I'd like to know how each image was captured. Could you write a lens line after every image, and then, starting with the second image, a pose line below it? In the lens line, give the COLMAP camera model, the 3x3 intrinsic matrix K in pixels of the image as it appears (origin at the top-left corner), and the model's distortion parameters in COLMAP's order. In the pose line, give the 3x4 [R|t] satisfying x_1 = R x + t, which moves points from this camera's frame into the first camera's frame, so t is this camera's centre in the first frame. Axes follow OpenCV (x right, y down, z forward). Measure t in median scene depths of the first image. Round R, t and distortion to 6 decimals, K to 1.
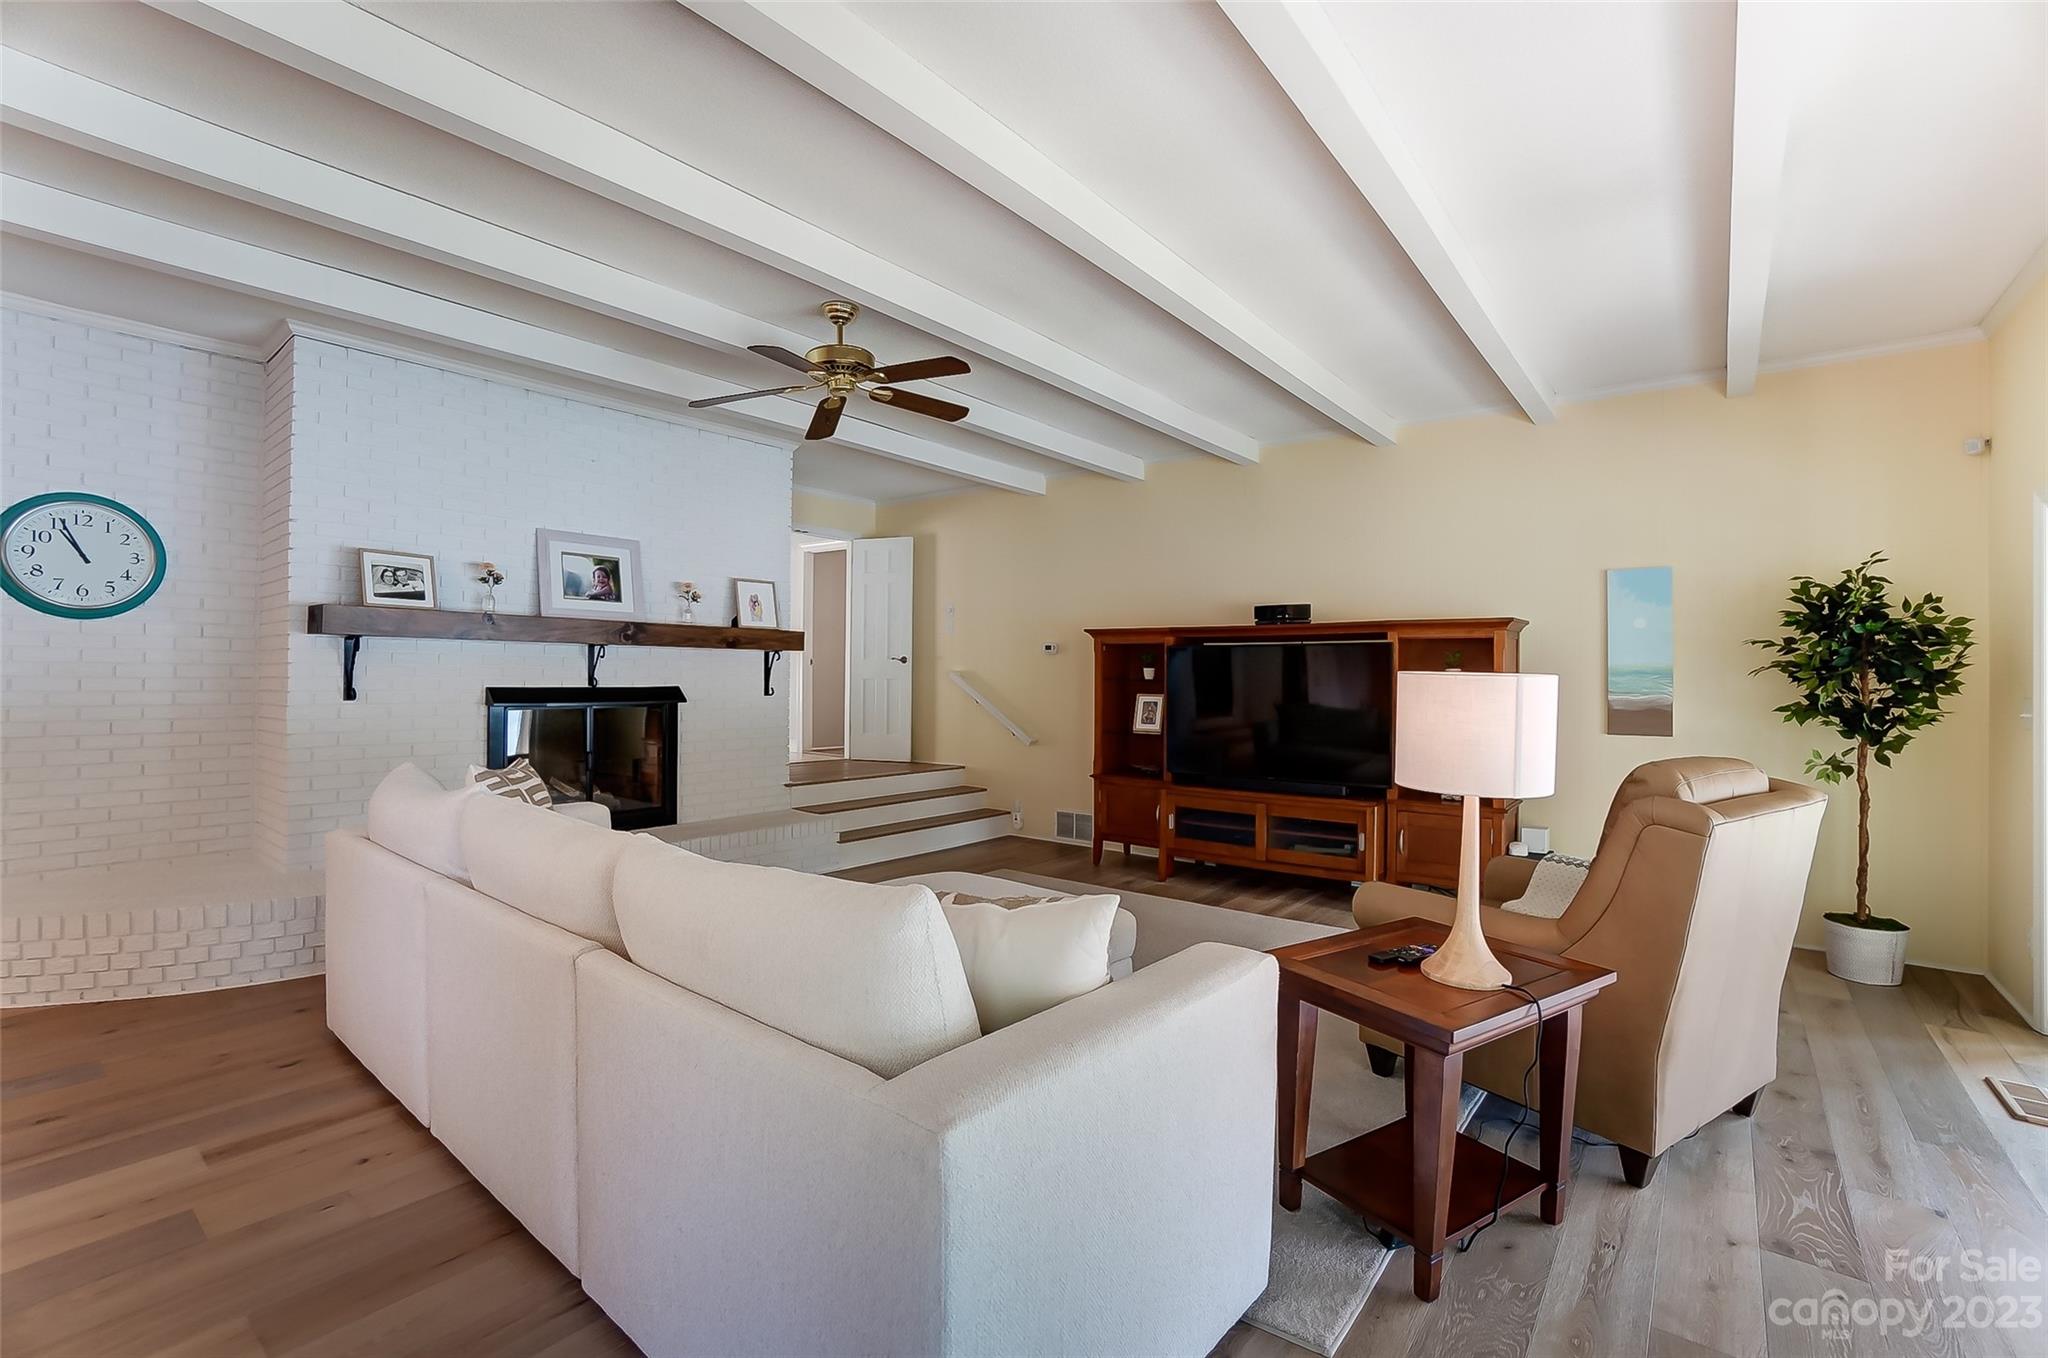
lens RADIAL K [[913.1, 0, 1013.0], [0, 913.1, 676.4], [0, 0, 1]] dist [-0.070597, 0.024274]
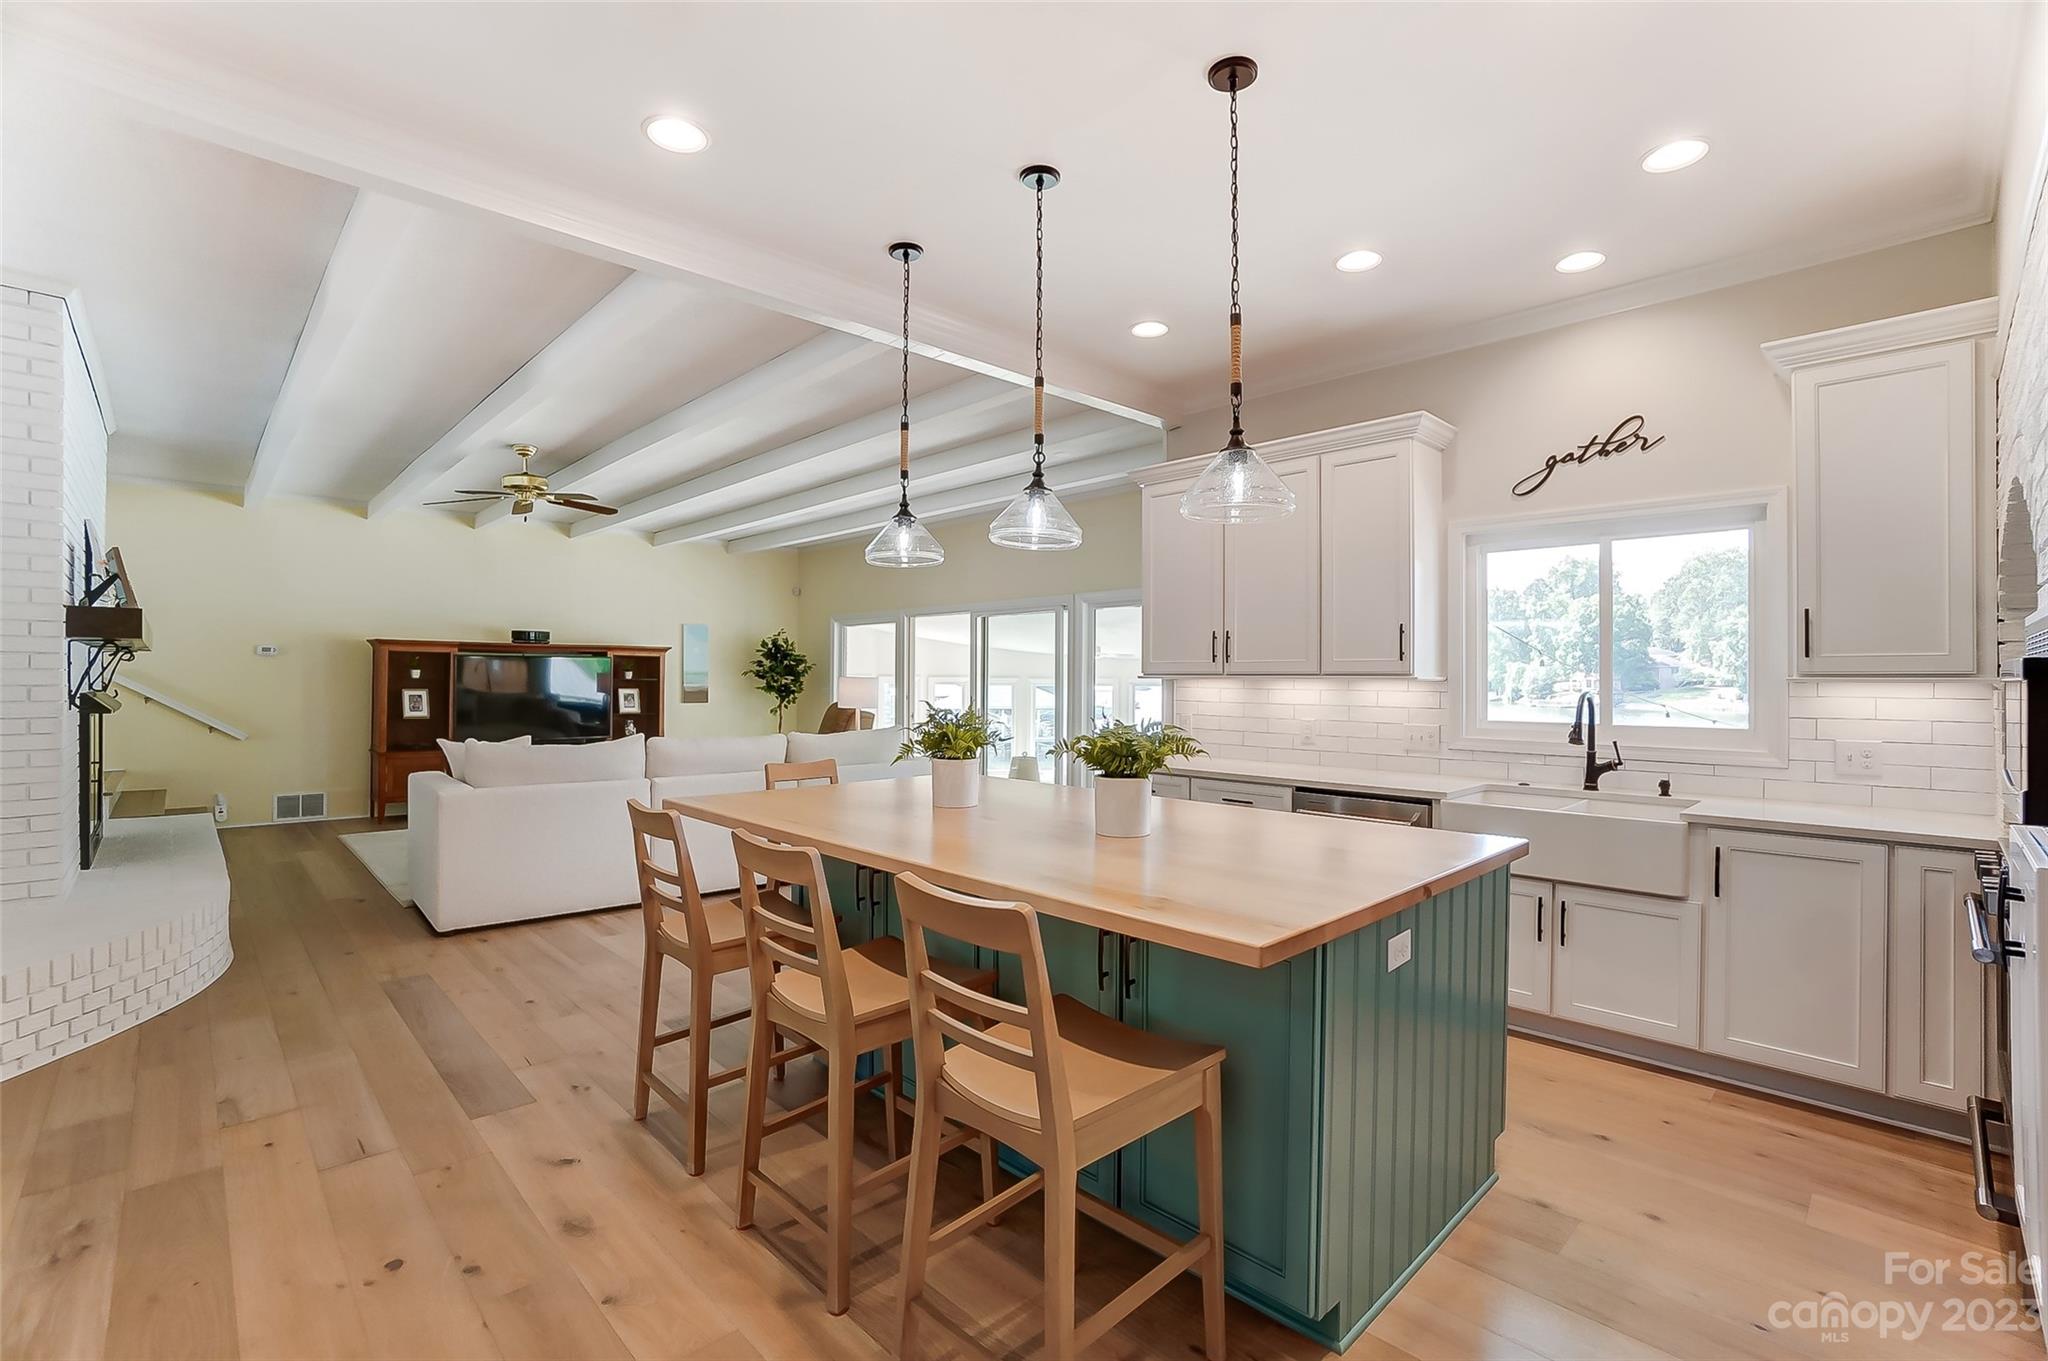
lens RADIAL K [[896.1, 0, 1014.3], [0, 896.1, 665.1], [0, 0, 1]] dist [-0.056573, -0.000009]
pose [[0.126954, 0.005642, 0.991893, -1.243114], [-0.003703, 0.999980, -0.005214, -0.015779], [-0.991902, -0.003011, 0.126973, -0.051451]]
